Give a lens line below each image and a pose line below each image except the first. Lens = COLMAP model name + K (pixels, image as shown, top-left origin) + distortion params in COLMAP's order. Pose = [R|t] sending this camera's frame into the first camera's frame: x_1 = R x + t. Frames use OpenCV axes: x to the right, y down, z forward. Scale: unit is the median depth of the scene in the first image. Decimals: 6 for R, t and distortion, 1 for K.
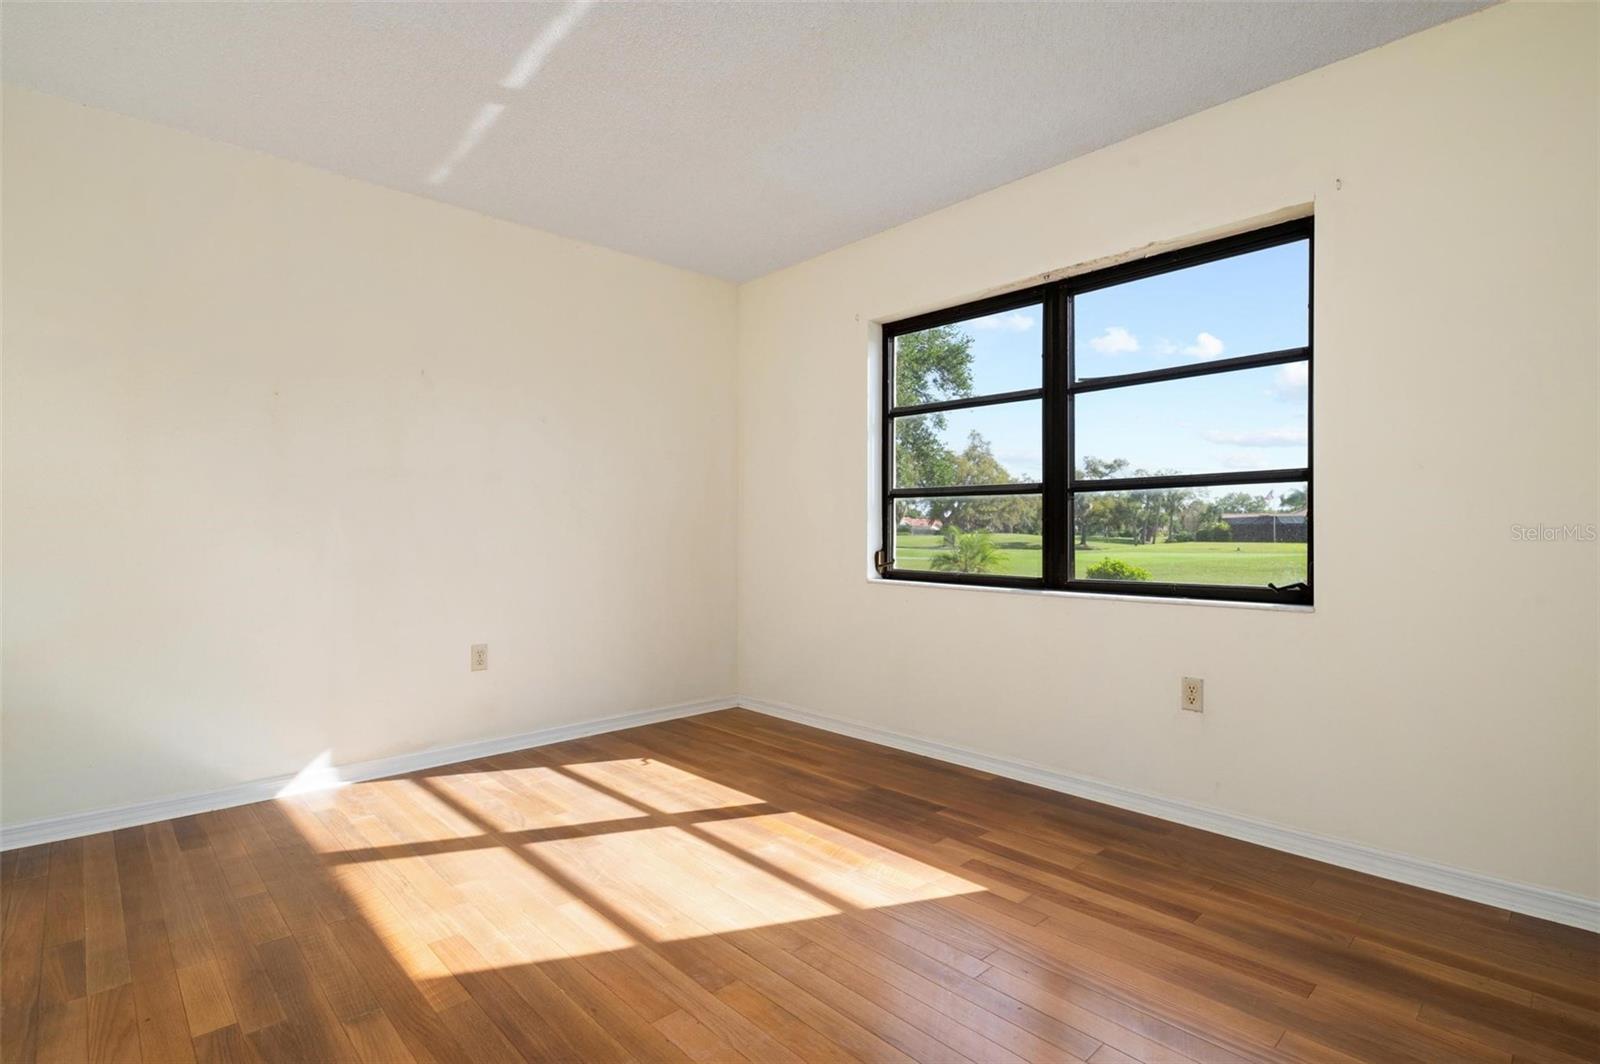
lens RADIAL K [[757.7, 0, 800.0], [0, 757.7, 532.0], [0, 0, 1]] dist [-0.000553, -0.000436]
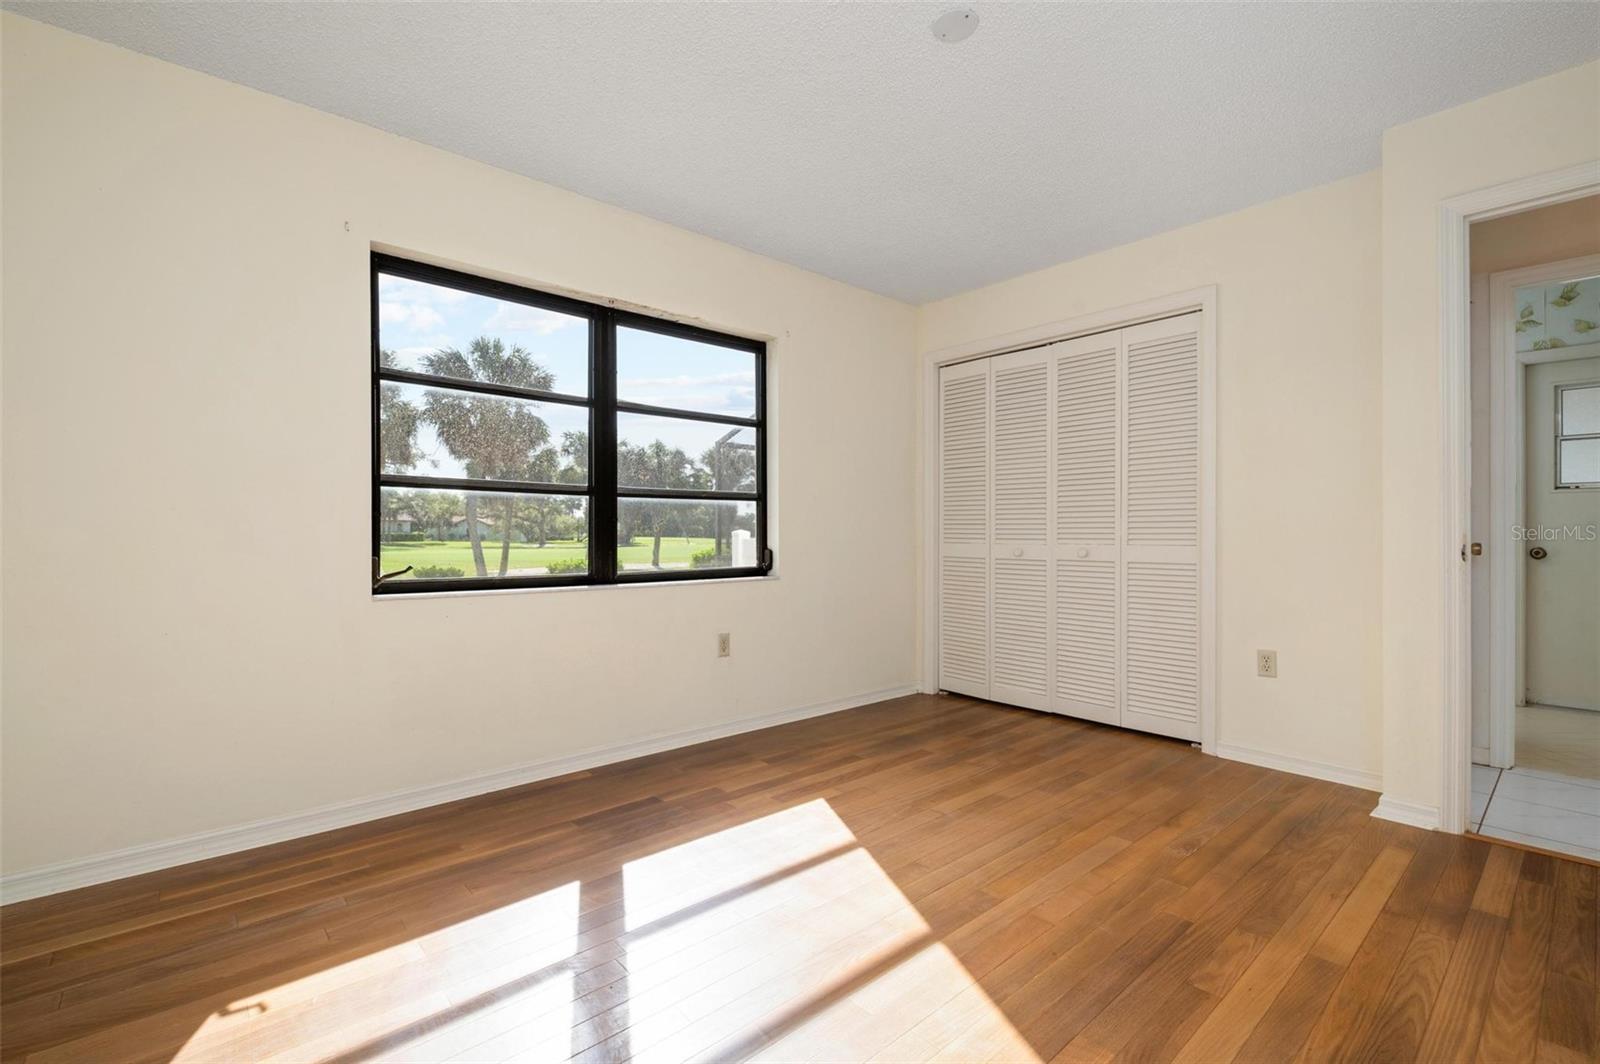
lens RADIAL K [[698.6, 0, 800.0], [0, 698.6, 532.0], [0, 0, 1]] dist [0.016324, -0.000175]
pose [[0.047260, -0.001084, 0.998882, -0.860030], [-0.002569, 0.999996, 0.001207, -0.002828], [-0.998879, -0.002623, 0.047257, 0.850748]]
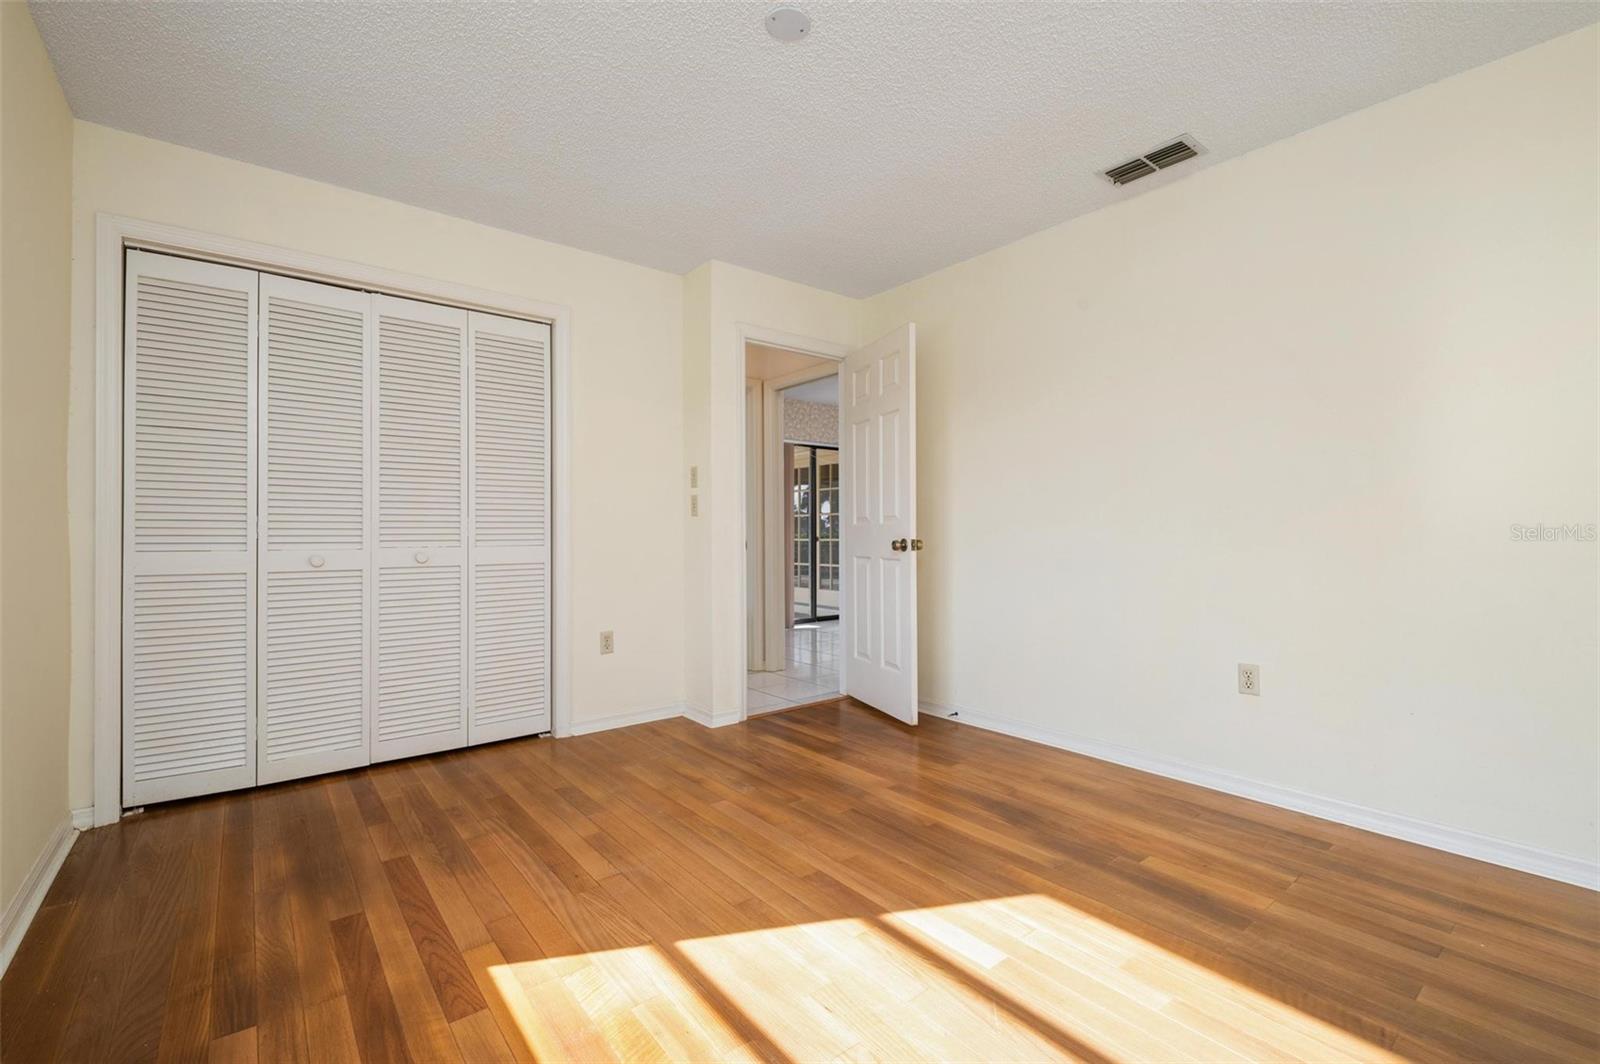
lens RADIAL K [[698.4, 0, 793.4], [0, 698.4, 528.3], [0, 0, 1]] dist [0.000109, -0.000237]
pose [[-0.994973, 0.003884, 0.100073, -0.130384], [0.003076, 0.999961, -0.008225, 0.002131], [-0.100101, -0.007876, -0.994946, 1.498622]]
